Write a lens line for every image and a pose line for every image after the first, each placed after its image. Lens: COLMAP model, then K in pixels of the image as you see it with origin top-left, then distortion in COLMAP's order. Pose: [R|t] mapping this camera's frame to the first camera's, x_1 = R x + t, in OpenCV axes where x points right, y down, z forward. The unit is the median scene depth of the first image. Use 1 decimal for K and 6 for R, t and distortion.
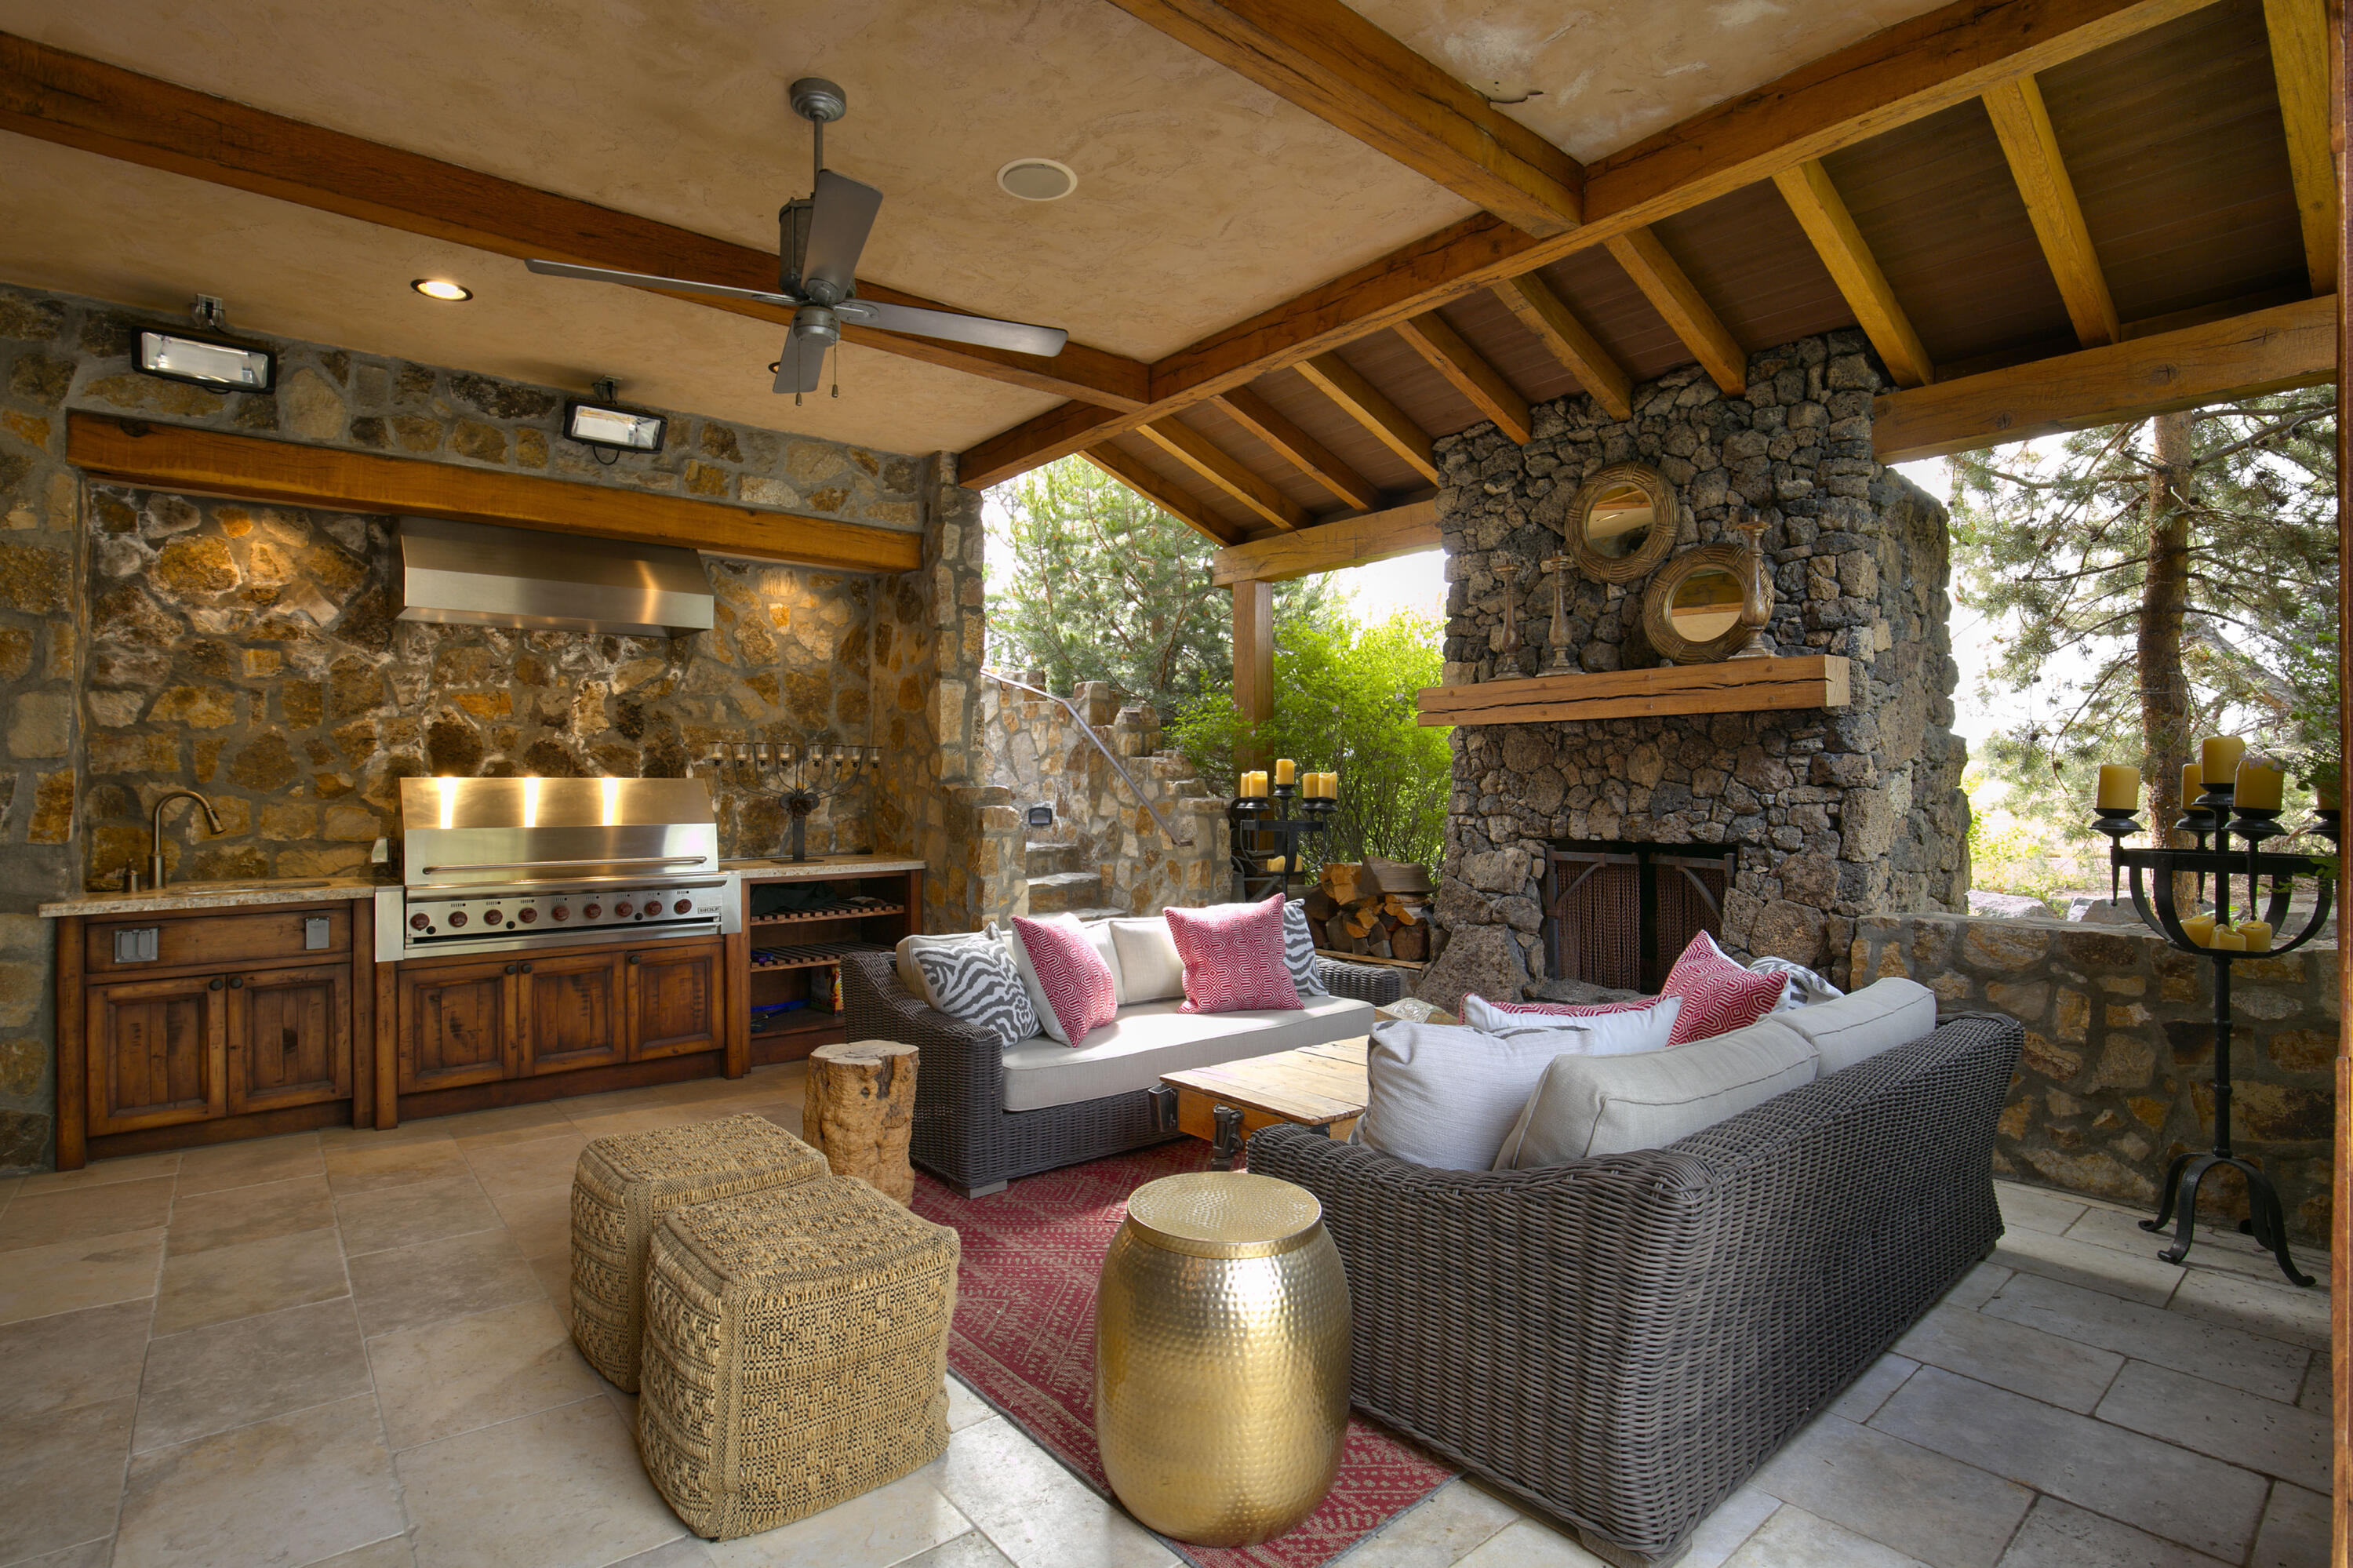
lens RADIAL K [[1214.5, 0, 1177.8], [0, 1214.5, 779.3], [0, 0, 1]] dist [-0.034046, 0.006292]
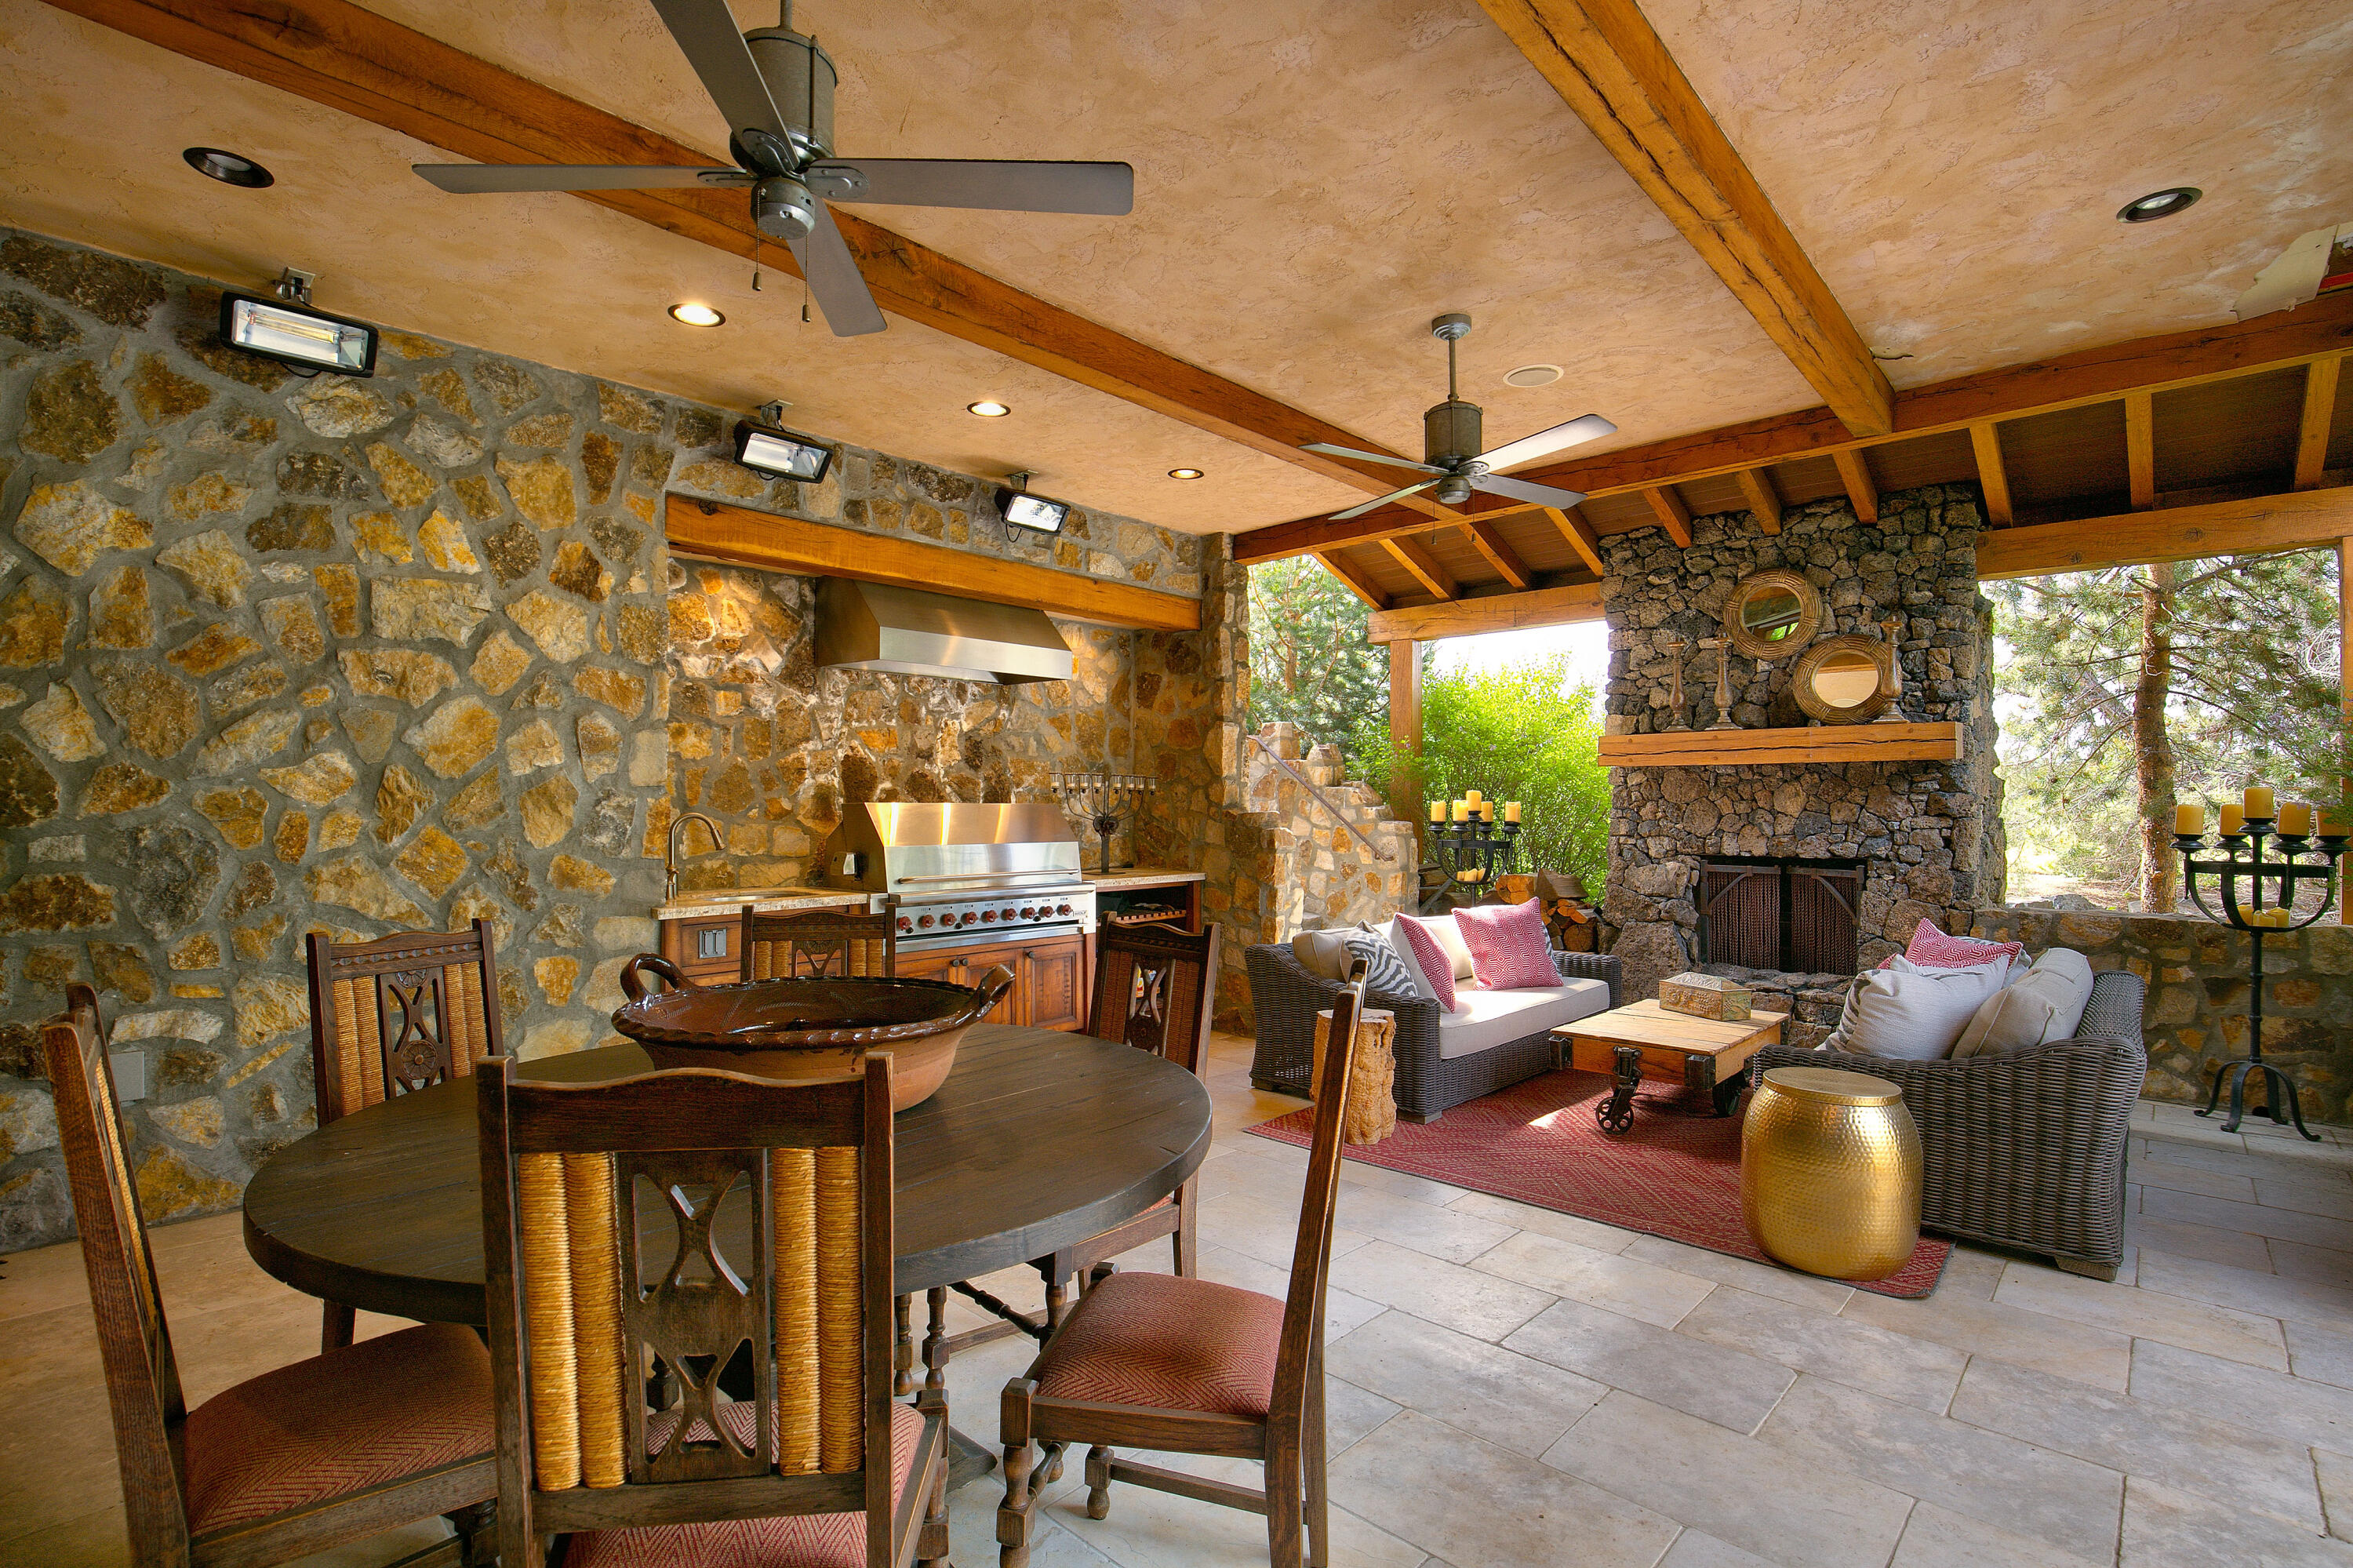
lens RADIAL K [[1188.3, 0, 1169.3], [0, 1188.3, 807.8], [0, 0, 1]] dist [-0.036605, 0.004944]
pose [[0.991280, 0.006358, 0.131618, -0.469824], [-0.007343, 0.999949, 0.006998, -0.006469], [-0.131566, -0.007904, 0.991276, -0.190236]]
